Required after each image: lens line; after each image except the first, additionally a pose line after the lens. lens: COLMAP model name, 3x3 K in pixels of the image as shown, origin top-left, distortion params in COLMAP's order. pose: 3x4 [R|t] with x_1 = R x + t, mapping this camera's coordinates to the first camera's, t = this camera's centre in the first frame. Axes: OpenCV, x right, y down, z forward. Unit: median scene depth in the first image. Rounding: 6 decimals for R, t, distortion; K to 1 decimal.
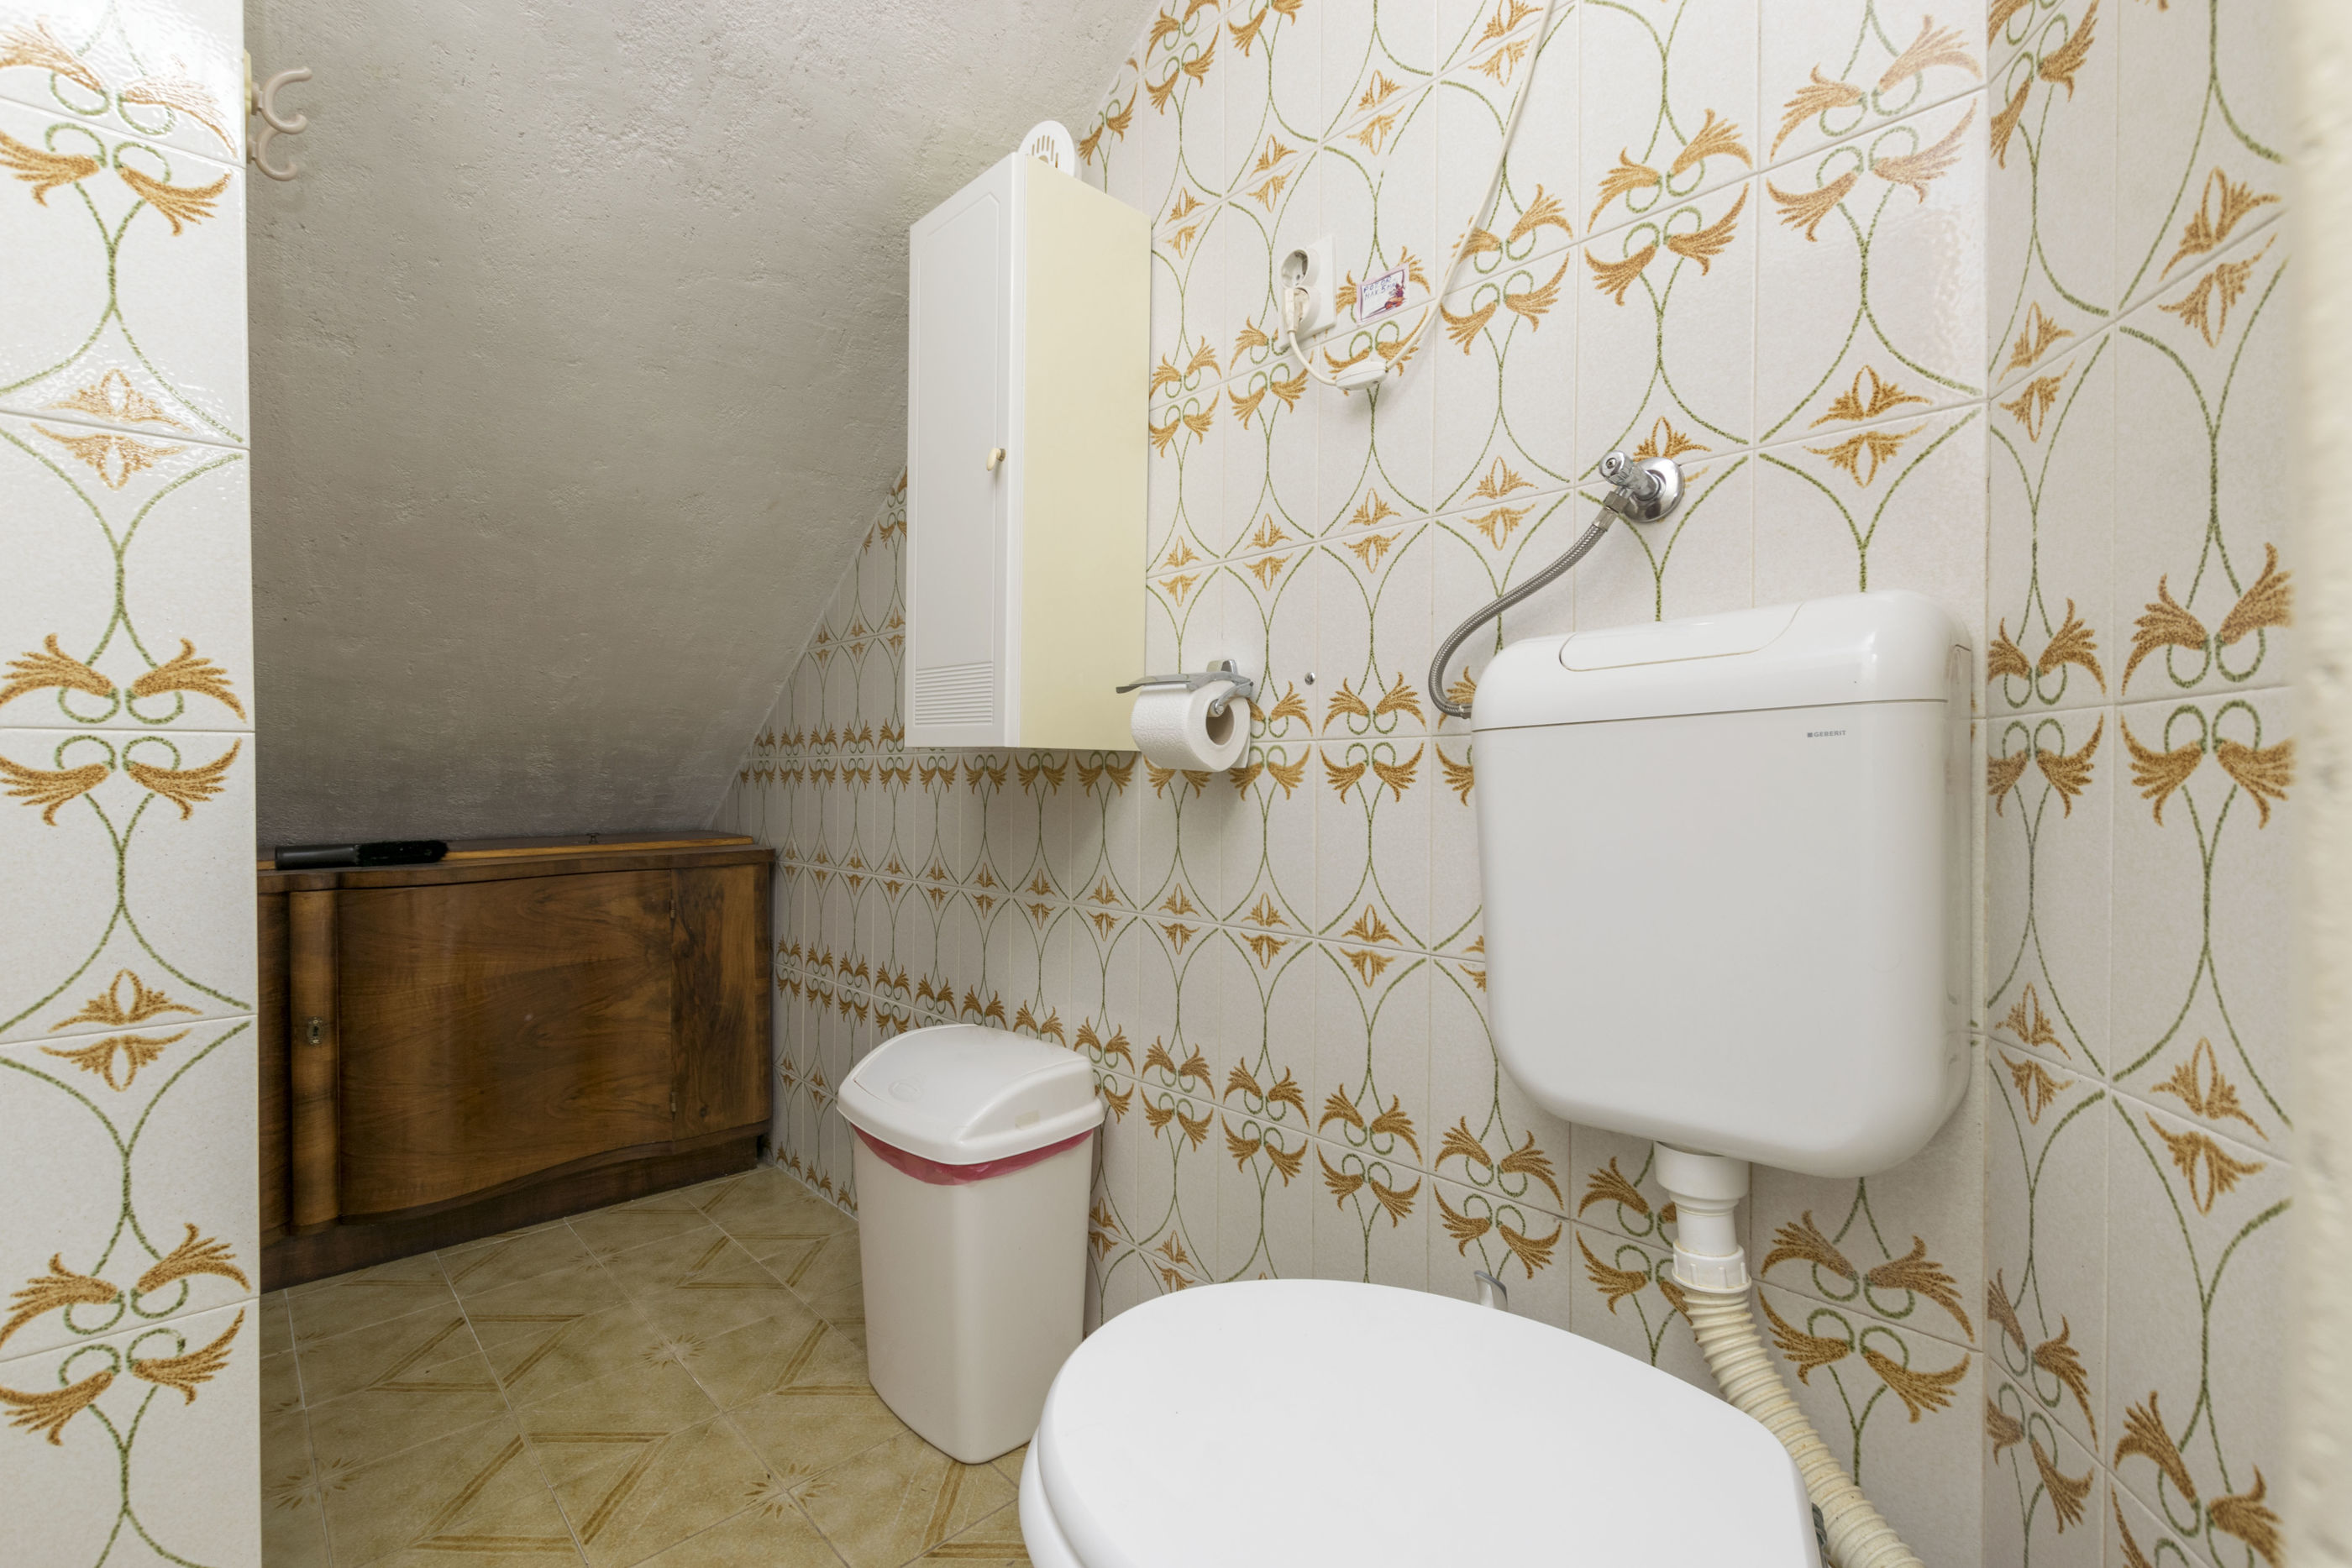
lens RADIAL K [[1035.3, 0, 1176.0], [0, 1035.3, 784.0], [0, 0, 1]] dist [0.009406, -0.000246]
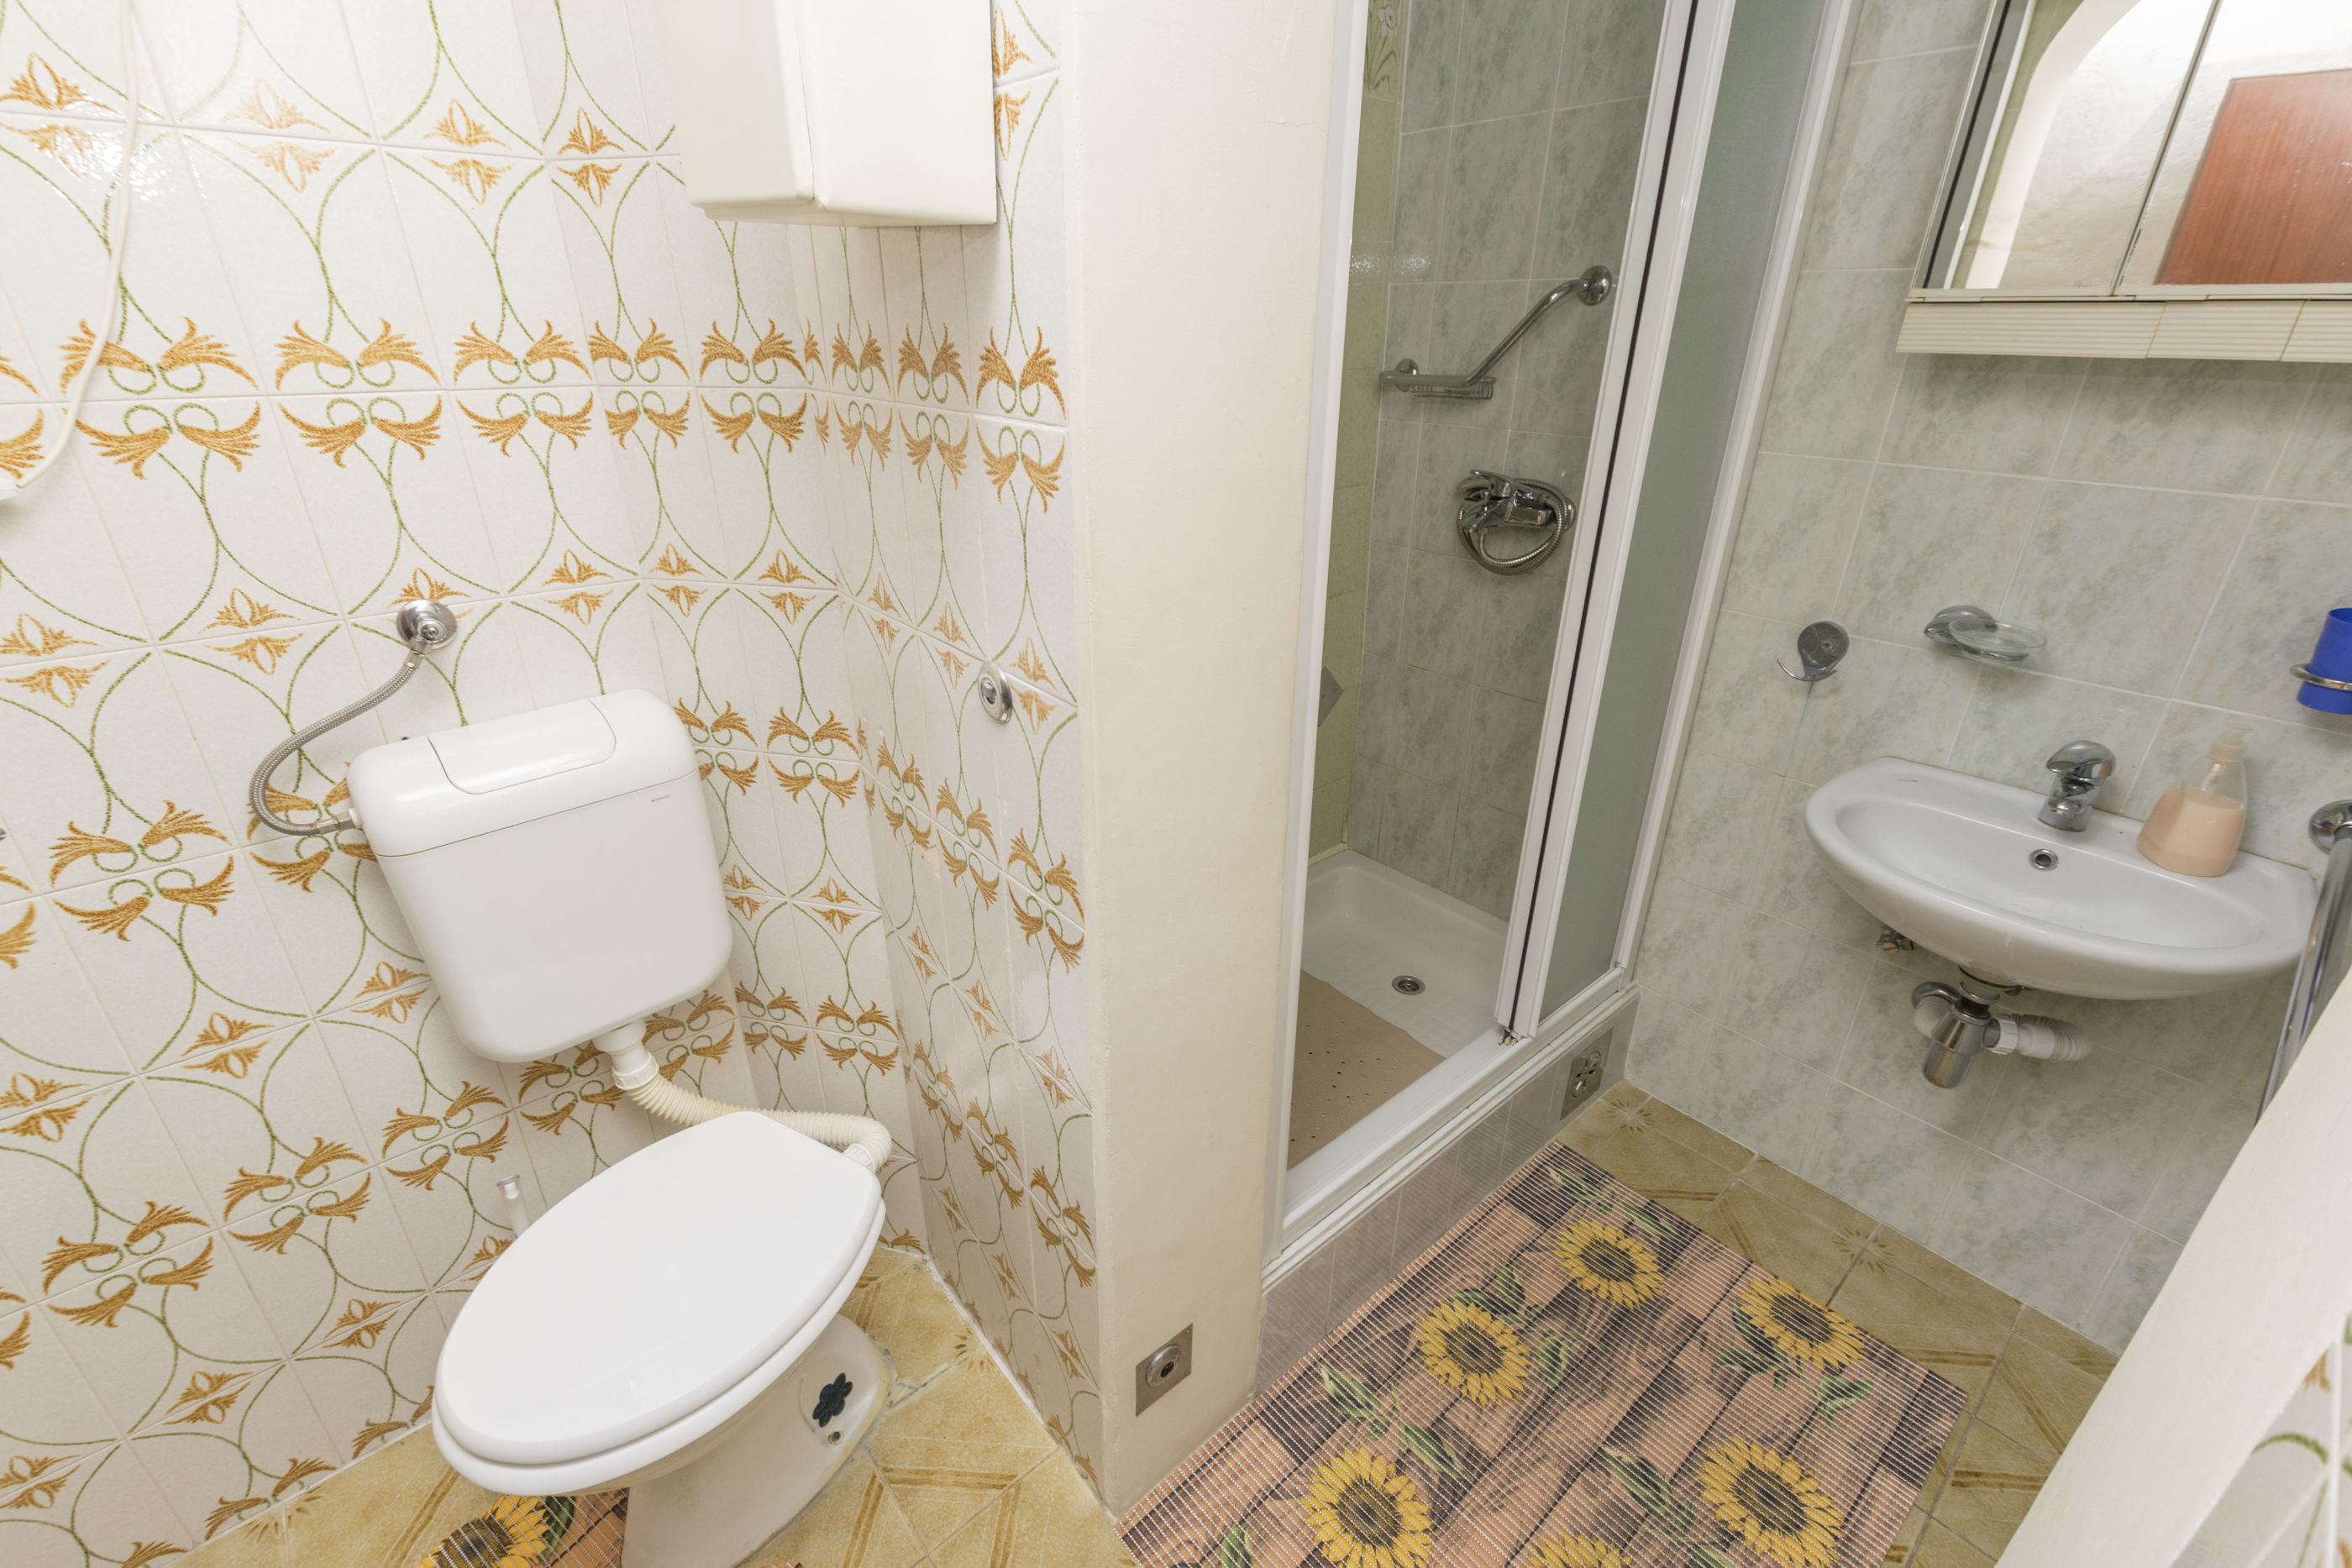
lens RADIAL K [[1010.9, 0, 1163.7], [0, 1010.9, 759.8], [0, 0, 1]] dist [-0.004871, -0.000740]
pose [[0.039949, -0.397257, 0.916837, -0.727481], [0.006966, 0.917658, 0.397310, -0.622126], [-0.999177, -0.009486, 0.039427, 0.029752]]
